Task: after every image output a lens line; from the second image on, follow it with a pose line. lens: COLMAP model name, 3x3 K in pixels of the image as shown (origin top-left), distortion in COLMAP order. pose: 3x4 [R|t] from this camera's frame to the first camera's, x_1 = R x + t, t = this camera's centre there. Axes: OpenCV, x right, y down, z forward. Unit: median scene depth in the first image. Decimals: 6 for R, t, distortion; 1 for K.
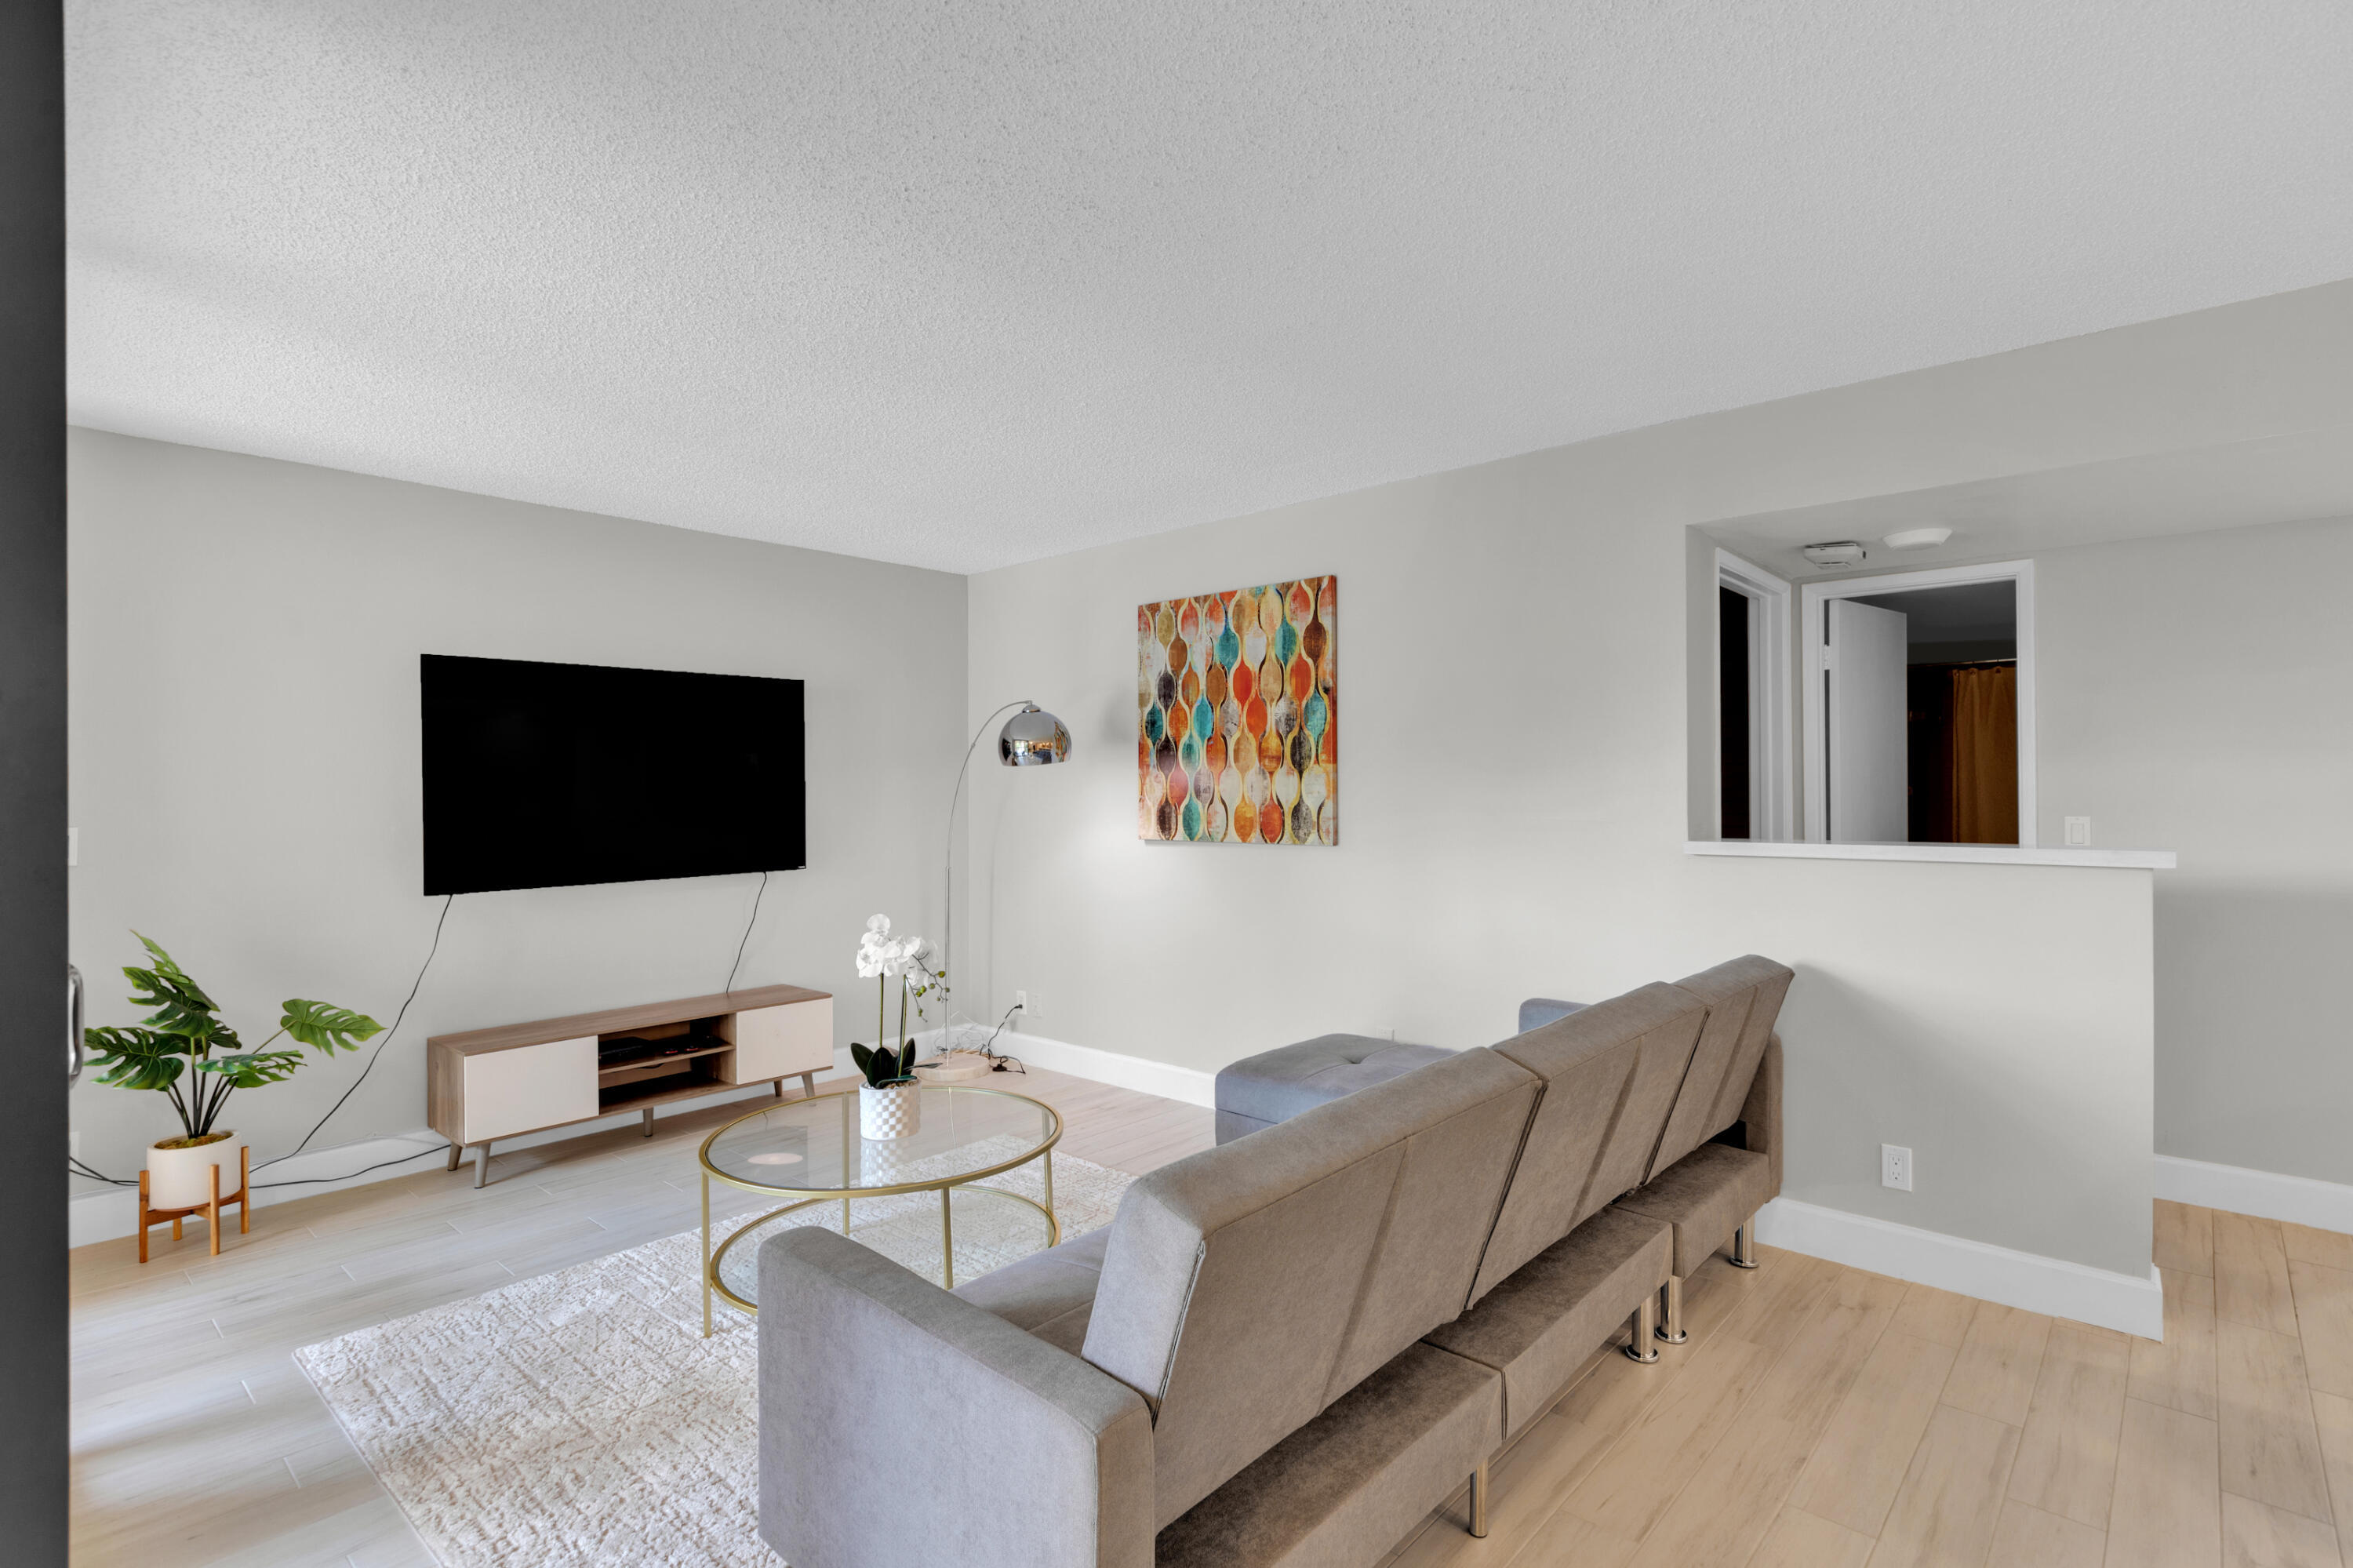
lens RADIAL K [[1094.1, 0, 1194.3], [0, 1094.1, 796.6], [0, 0, 1]] dist [-0.000977, 0.000083]
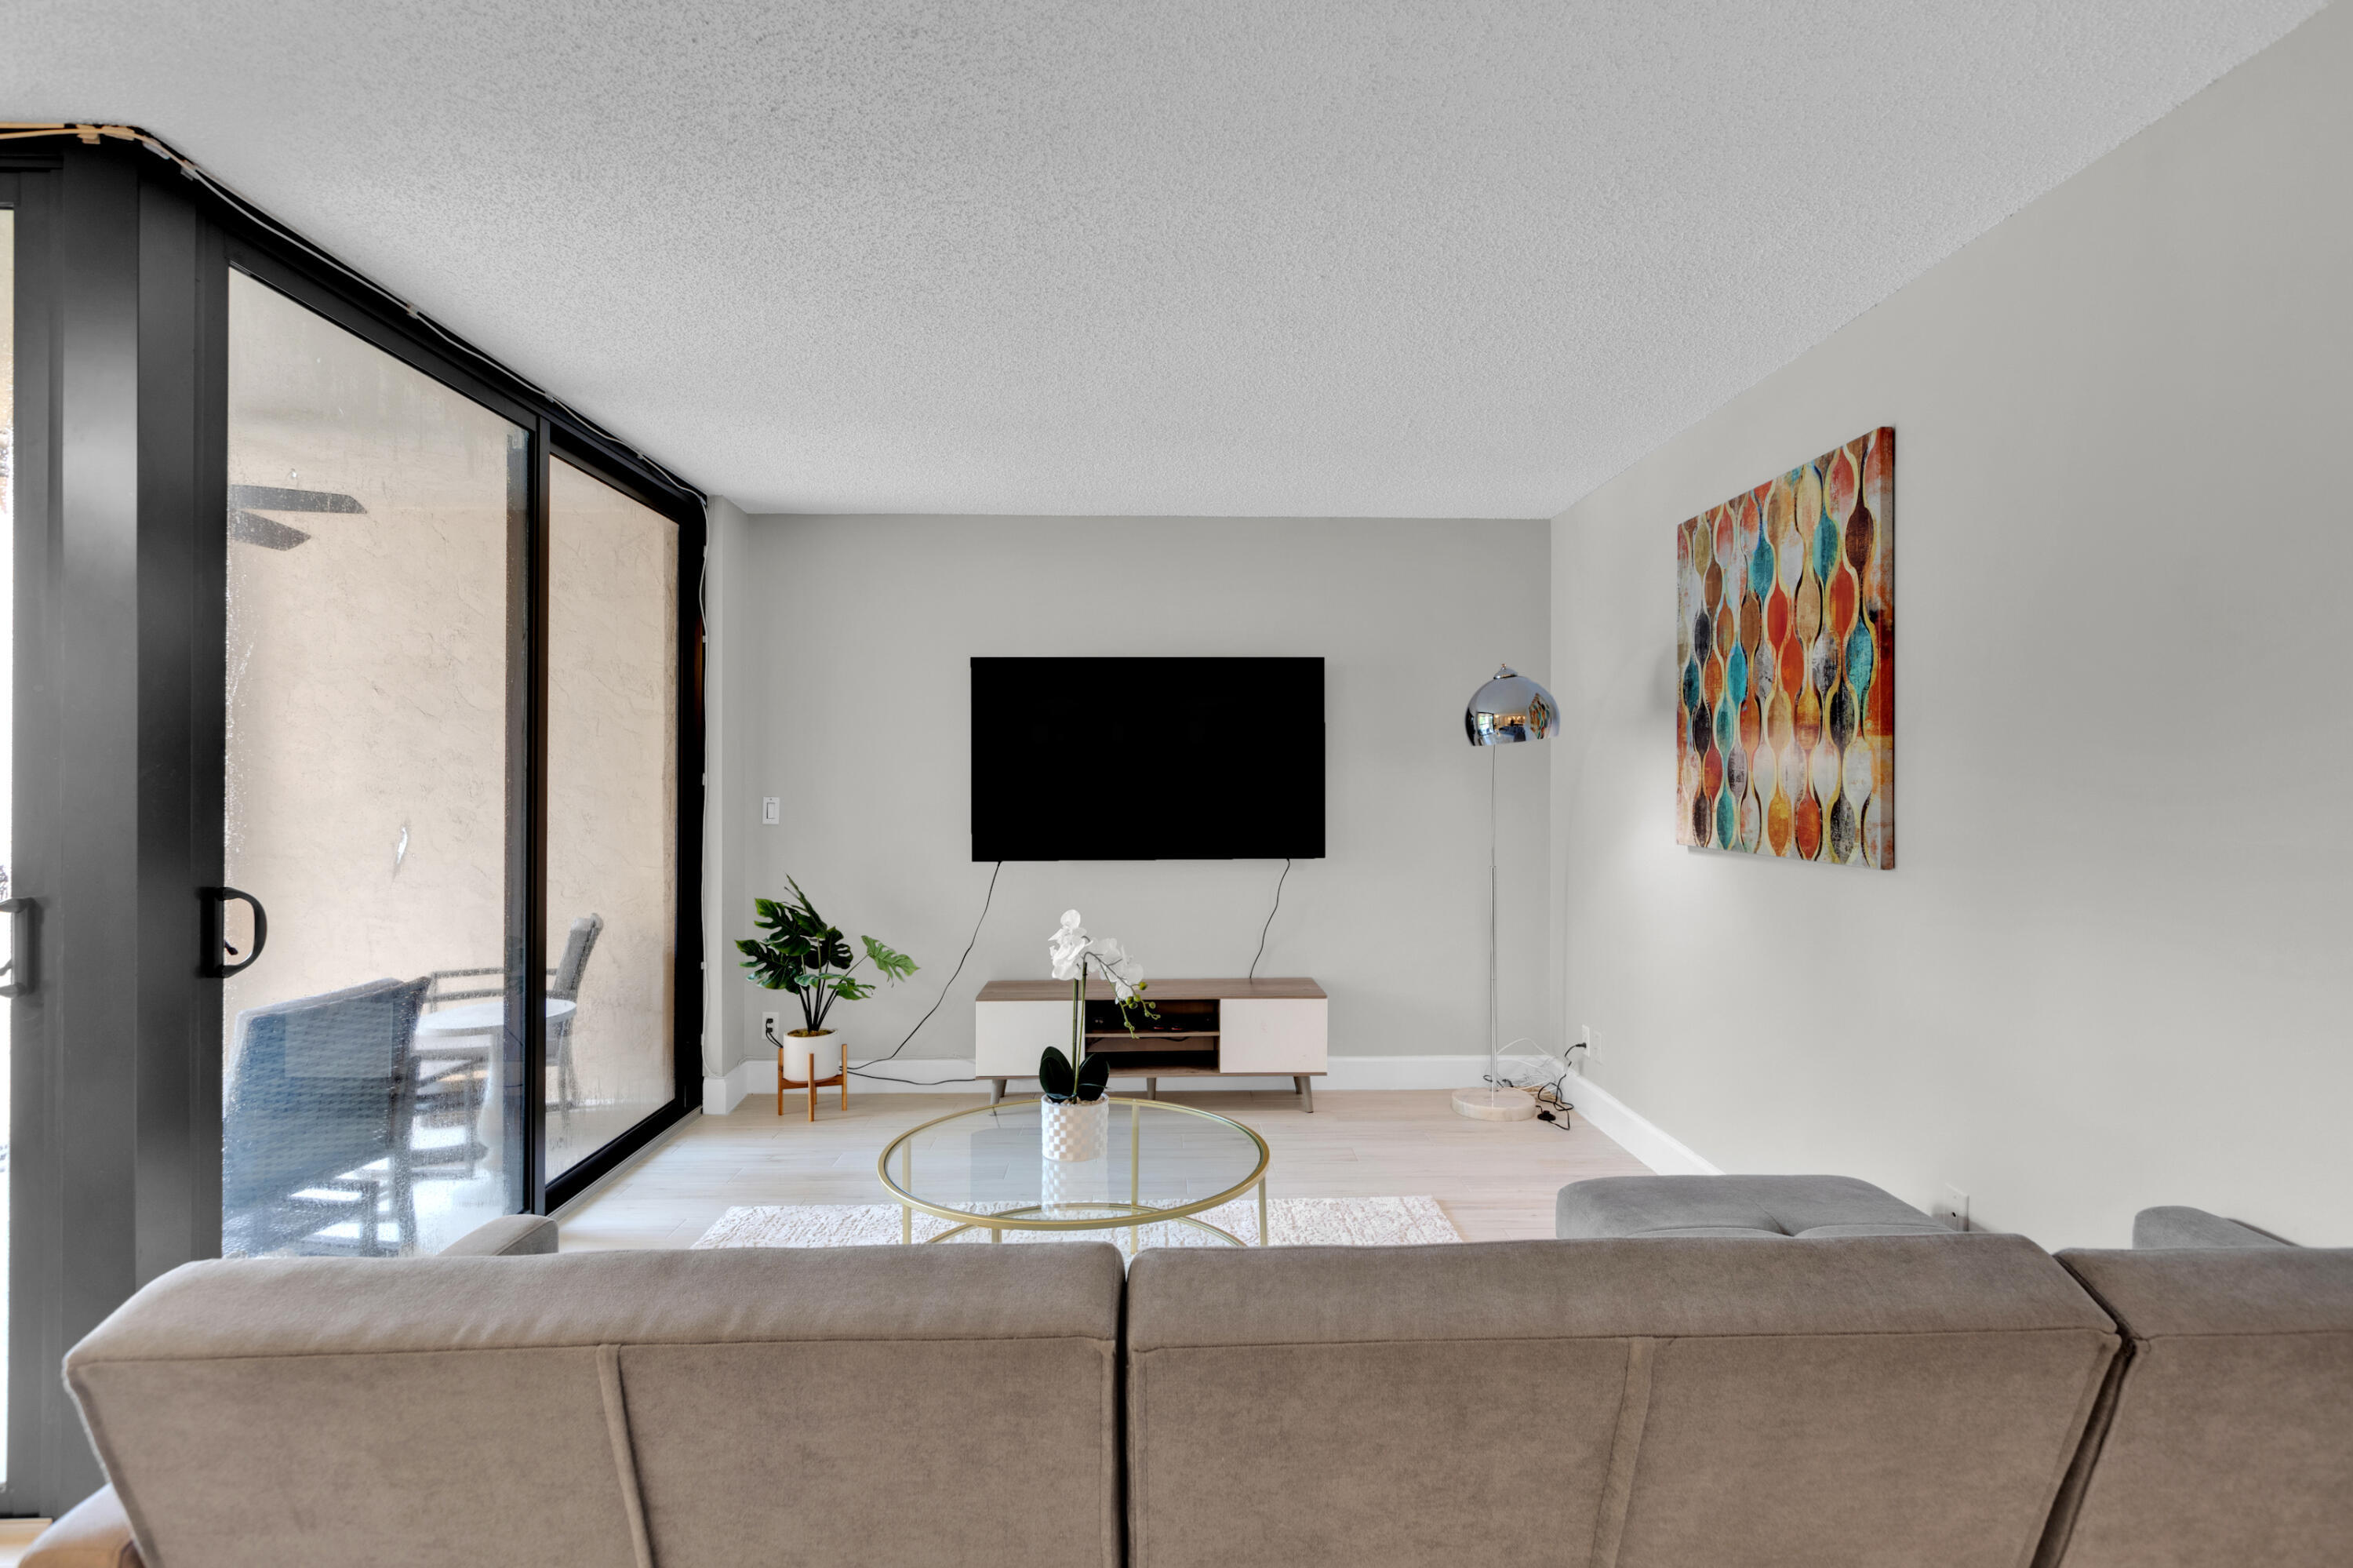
lens RADIAL K [[1129.2, 0, 1188.4], [0, 1129.2, 773.8], [0, 0, 1]] dist [-0.000392, -0.000368]
pose [[0.694982, 0.004466, -0.719013, 0.309501], [-0.010368, 0.999939, -0.003810, -0.002261], [0.718952, 0.010103, 0.694986, 0.282307]]
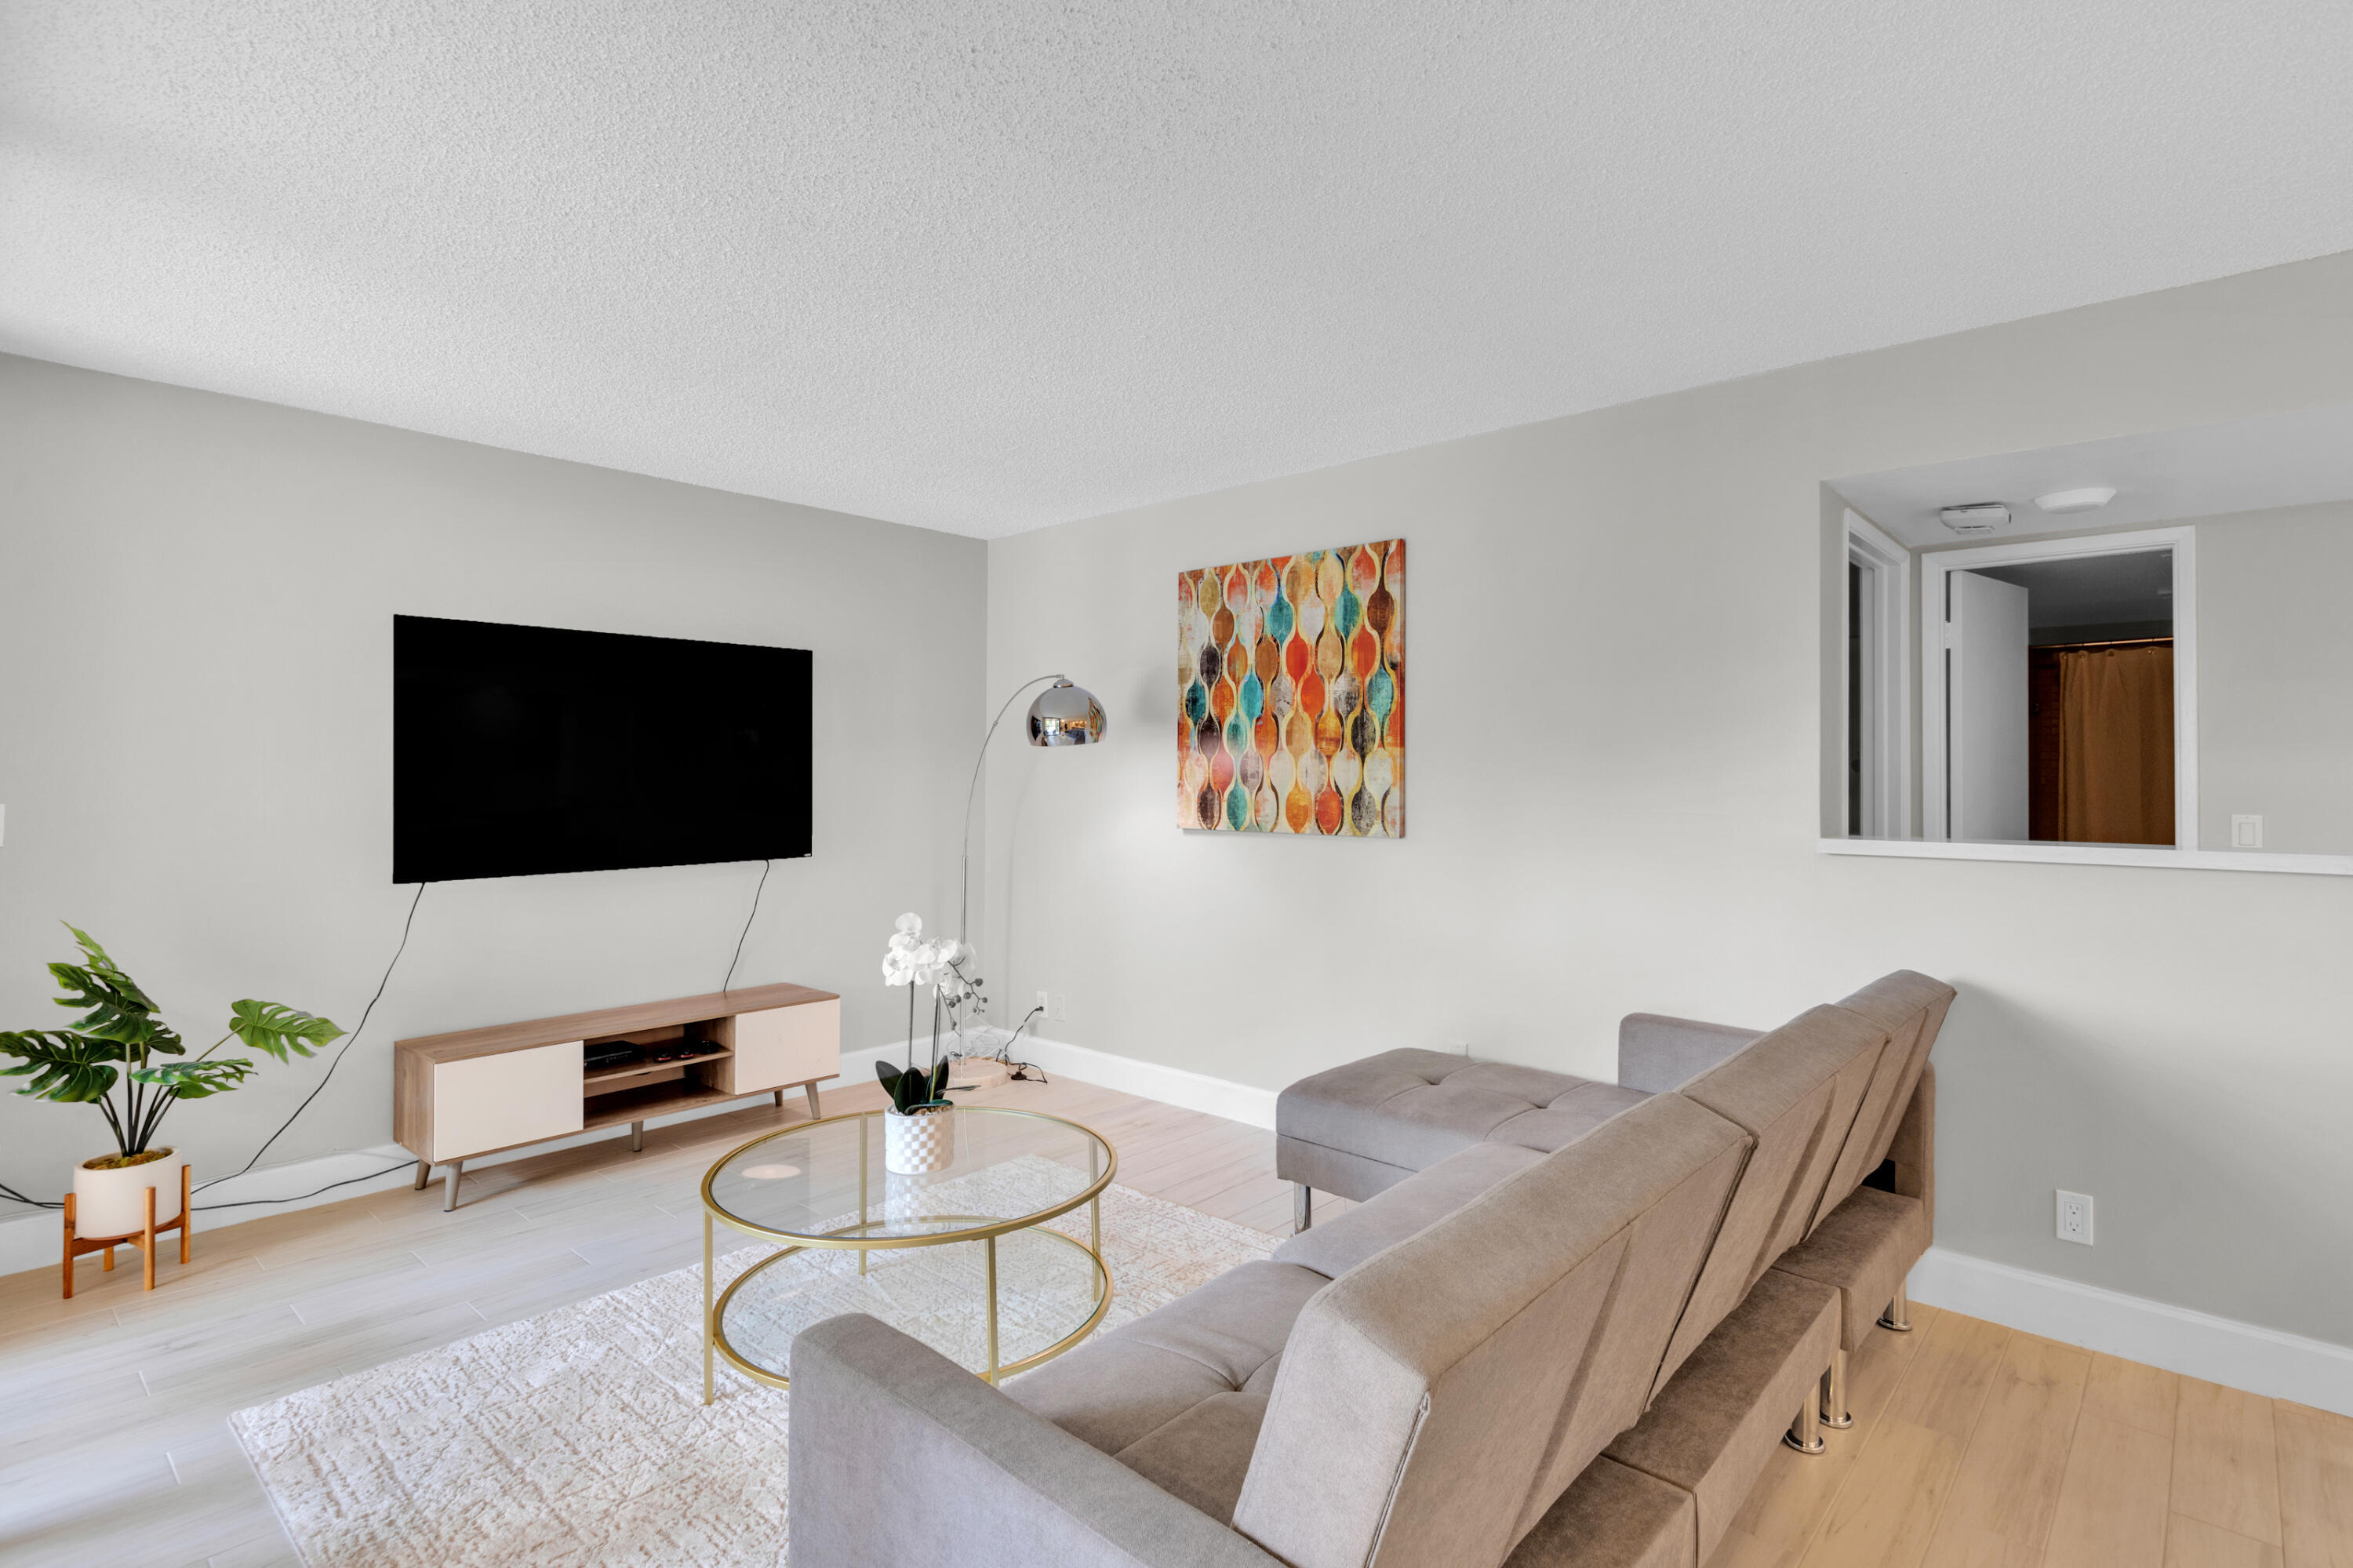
lens RADIAL K [[1129.2, 0, 1188.4], [0, 1129.2, 773.8], [0, 0, 1]] dist [-0.000392, -0.000368]
pose [[0.999930, 0.010251, -0.005915, -0.041904], [-0.010296, 0.999918, -0.007625, 0.000643], [0.005836, 0.007685, 0.999953, 0.068444]]
